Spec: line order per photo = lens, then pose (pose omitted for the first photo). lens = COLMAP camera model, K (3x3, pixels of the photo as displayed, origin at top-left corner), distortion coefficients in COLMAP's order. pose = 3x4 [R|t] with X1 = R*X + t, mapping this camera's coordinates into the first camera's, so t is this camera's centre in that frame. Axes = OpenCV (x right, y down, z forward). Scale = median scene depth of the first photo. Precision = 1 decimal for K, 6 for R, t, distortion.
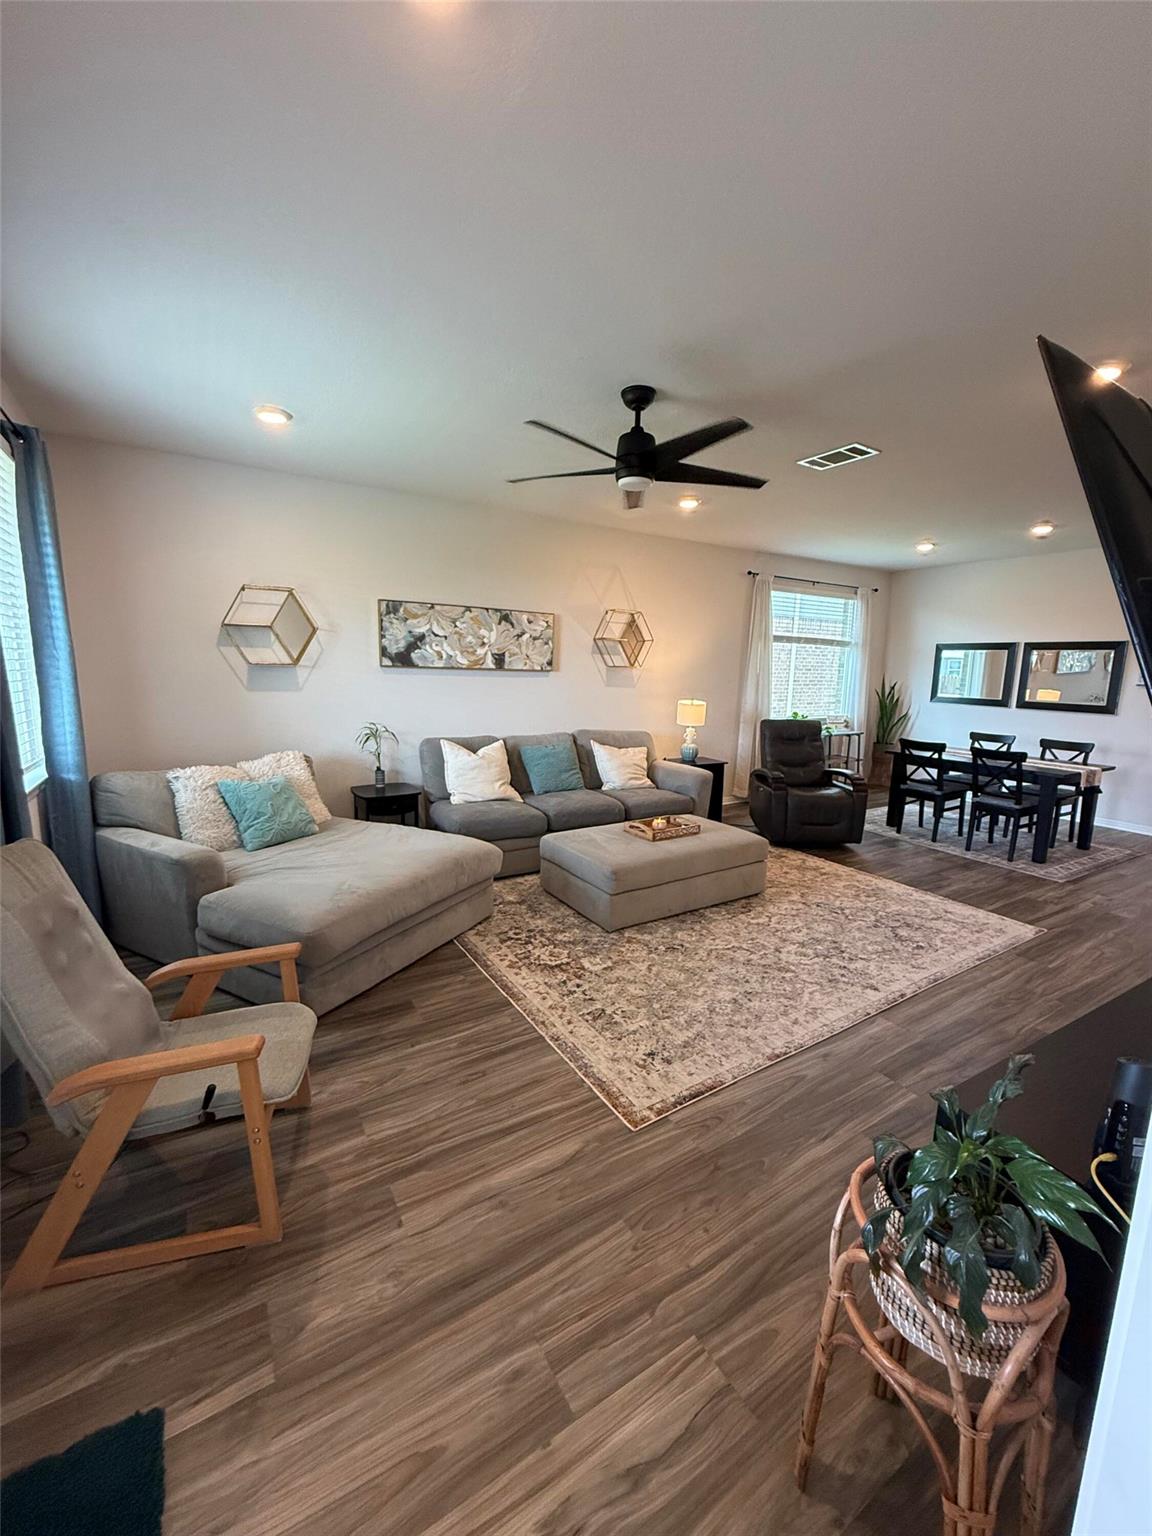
lens RADIAL K [[611.9, 0, 580.2], [0, 611.9, 766.1], [0, 0, 1]] dist [-0.000779, 0.000452]
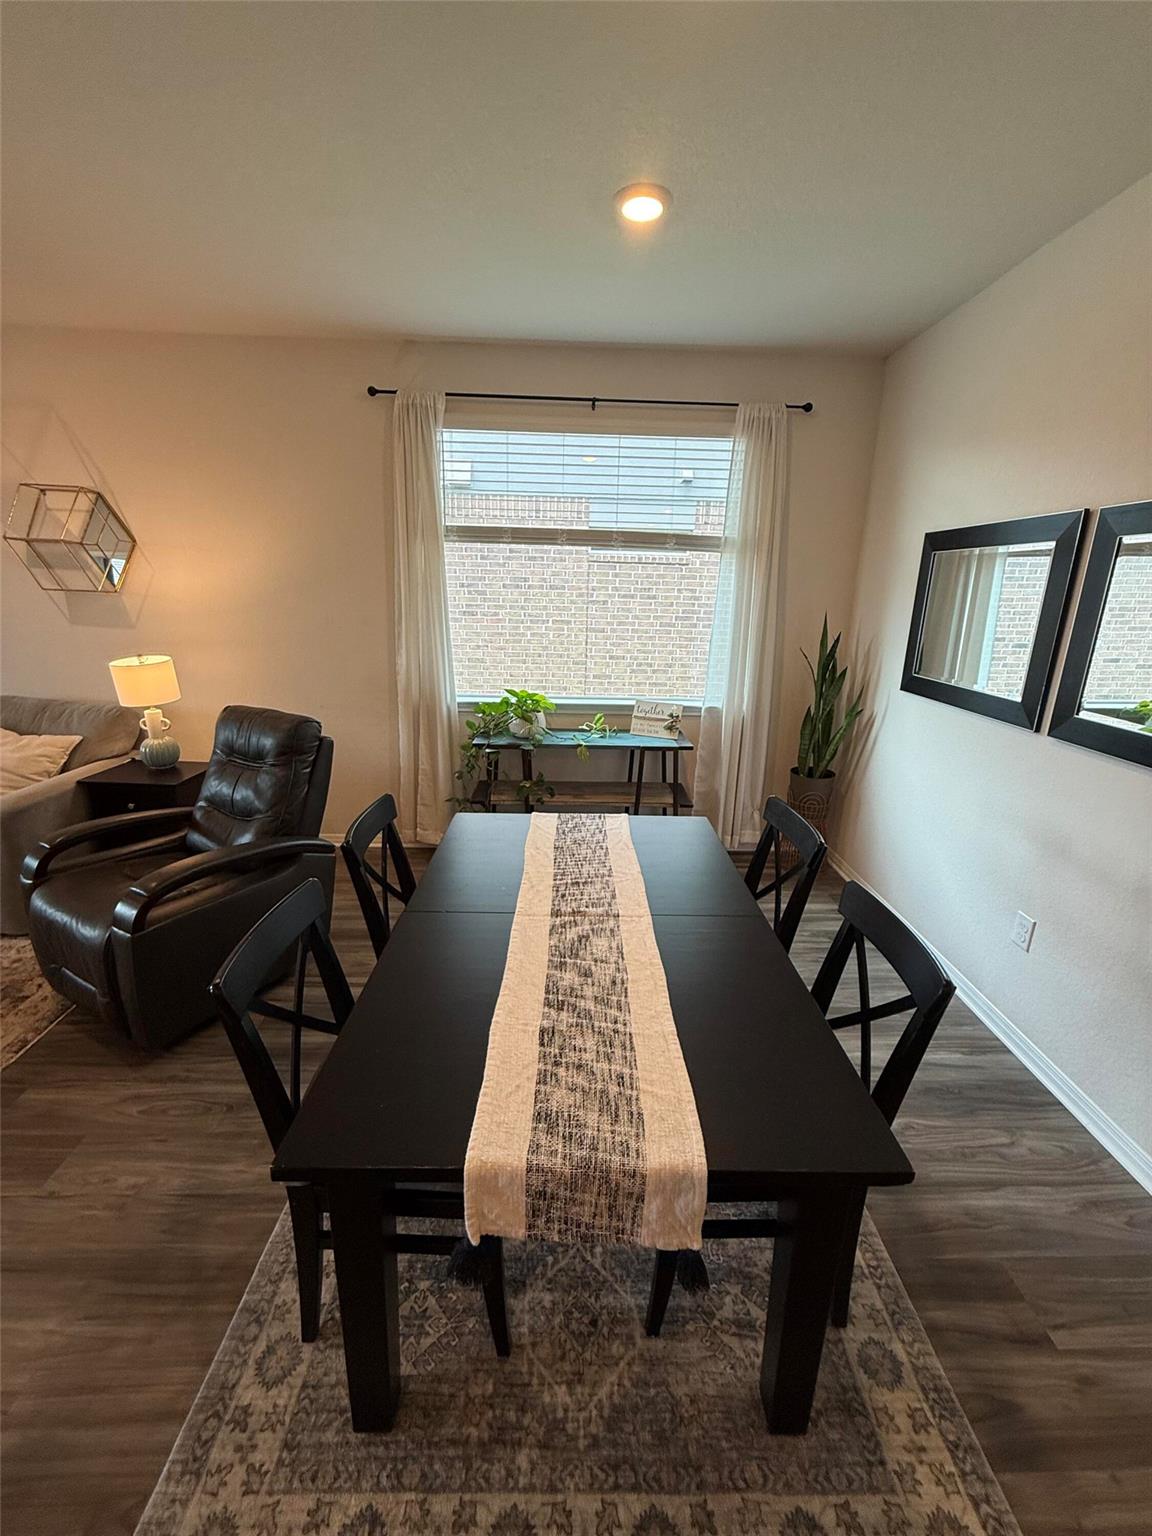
lens RADIAL K [[611.9, 0, 578.3], [0, 611.9, 766.6], [0, 0, 1]] dist [-0.000779, 0.000452]
pose [[0.867614, 0.138858, -0.477456, 0.898351], [-0.087494, 0.987867, 0.128309, -0.133588], [0.489480, -0.069548, 0.869237, 0.844095]]
